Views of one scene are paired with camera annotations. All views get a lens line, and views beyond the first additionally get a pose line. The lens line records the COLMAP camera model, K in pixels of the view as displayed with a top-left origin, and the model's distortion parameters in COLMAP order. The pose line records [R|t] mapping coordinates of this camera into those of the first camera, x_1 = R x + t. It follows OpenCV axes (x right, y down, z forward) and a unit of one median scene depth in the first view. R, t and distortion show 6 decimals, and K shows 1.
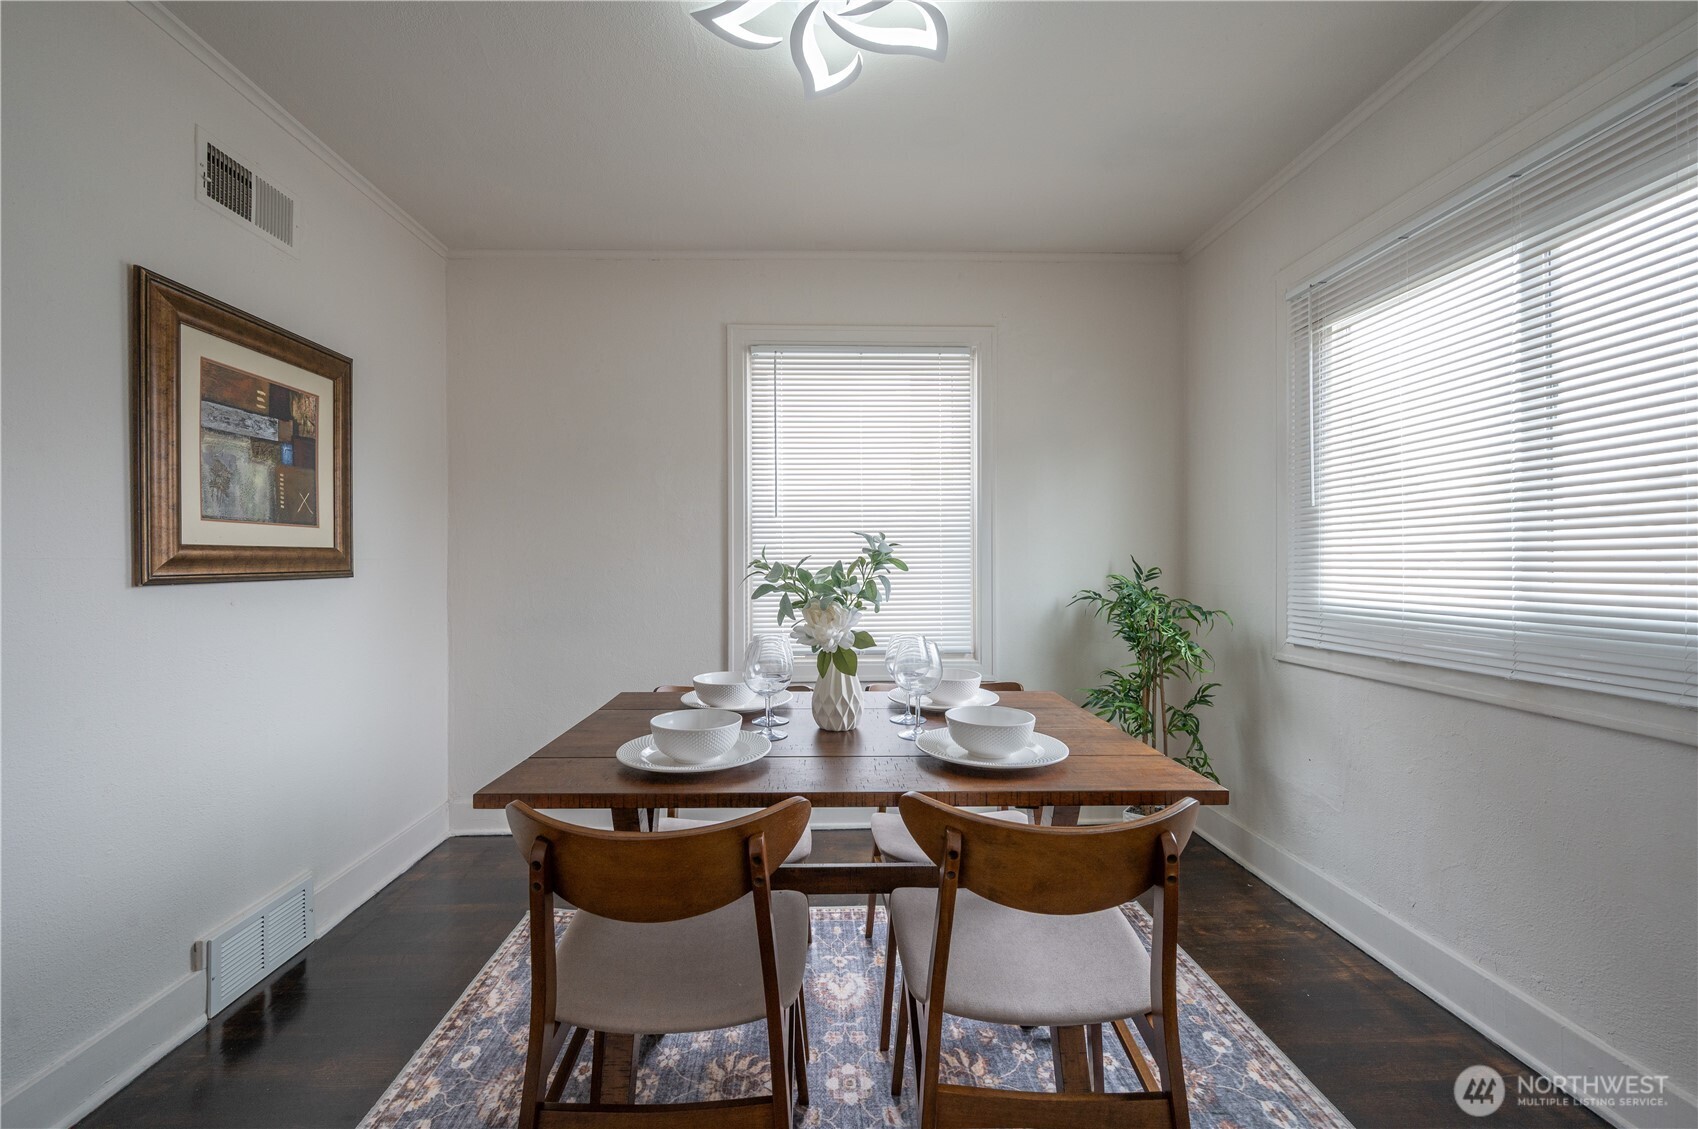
lens RADIAL K [[684.7, 0, 851.0], [0, 684.7, 565.9], [0, 0, 1]] dist [0.001071, -0.000406]
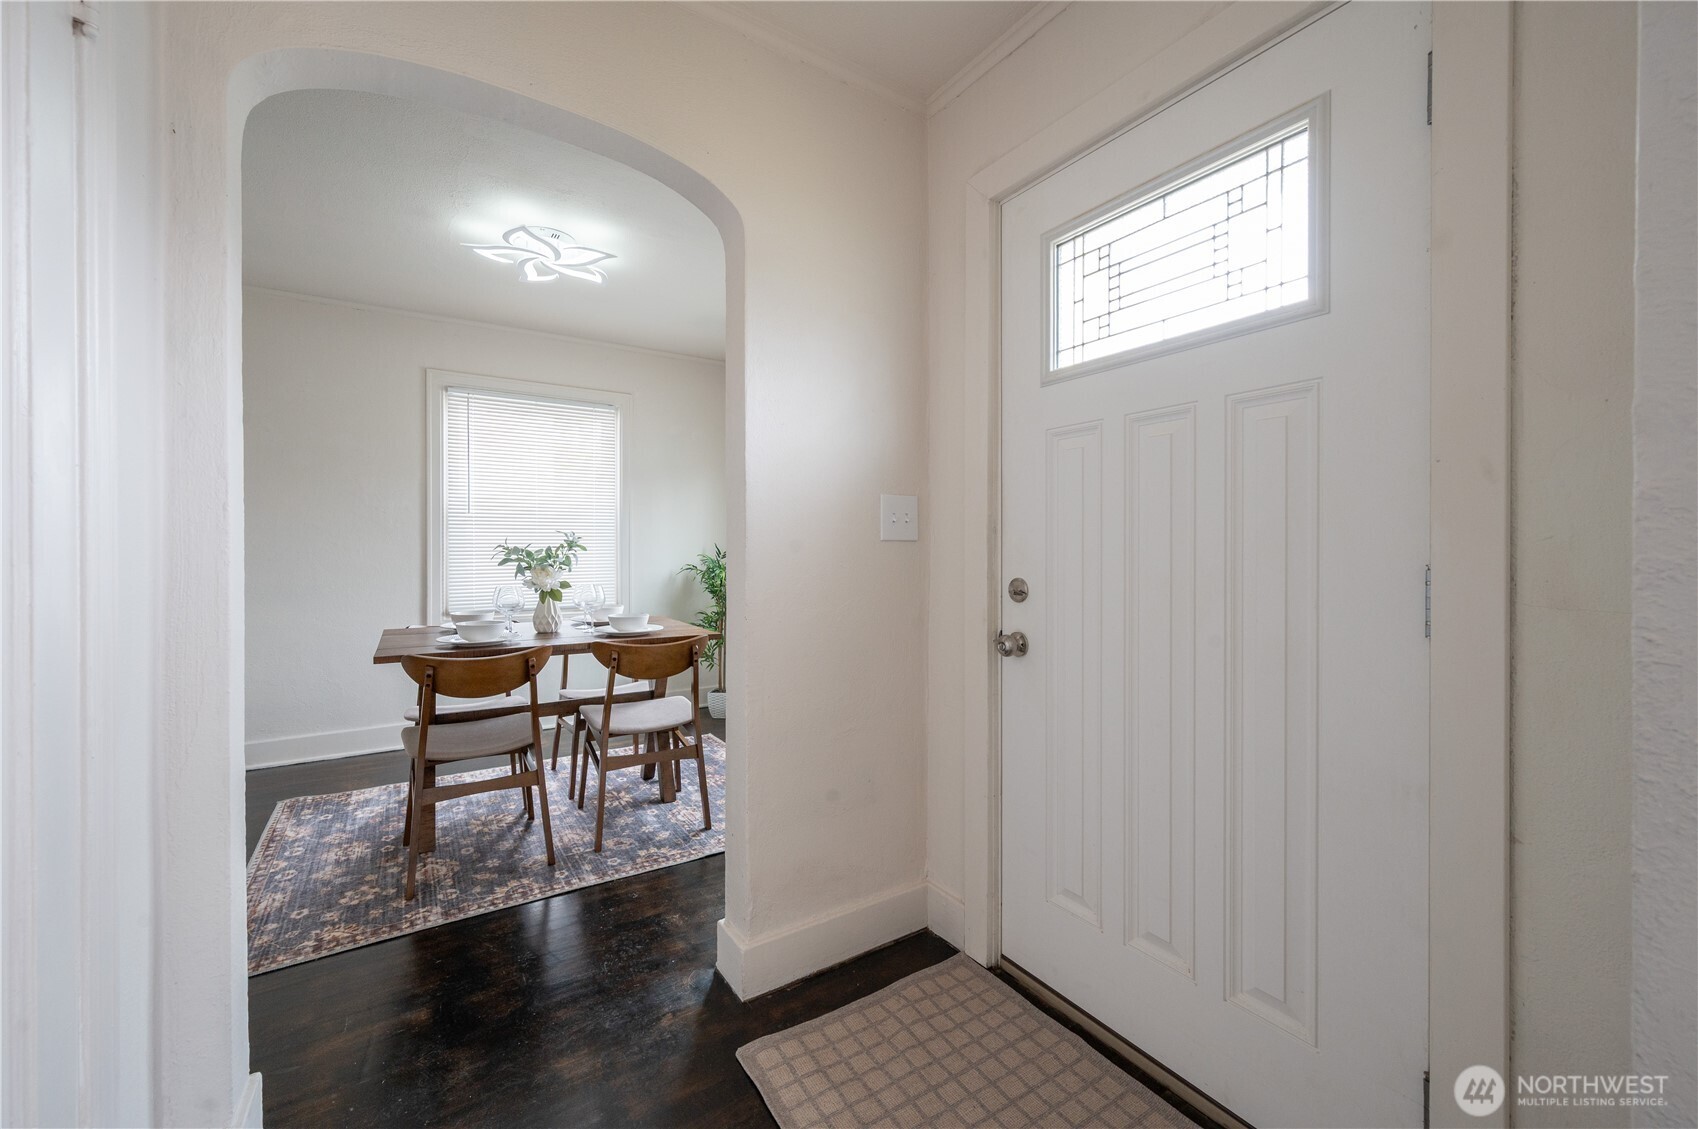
lens RADIAL K [[684.7, 0, 842.3], [0, 684.7, 558.8], [0, 0, 1]] dist [0.001071, -0.000406]
pose [[0.875099, -0.001450, 0.483942, -0.230818], [-0.004868, 0.999919, 0.011798, 0.002517], [-0.483919, -0.012680, 0.875021, -1.112647]]
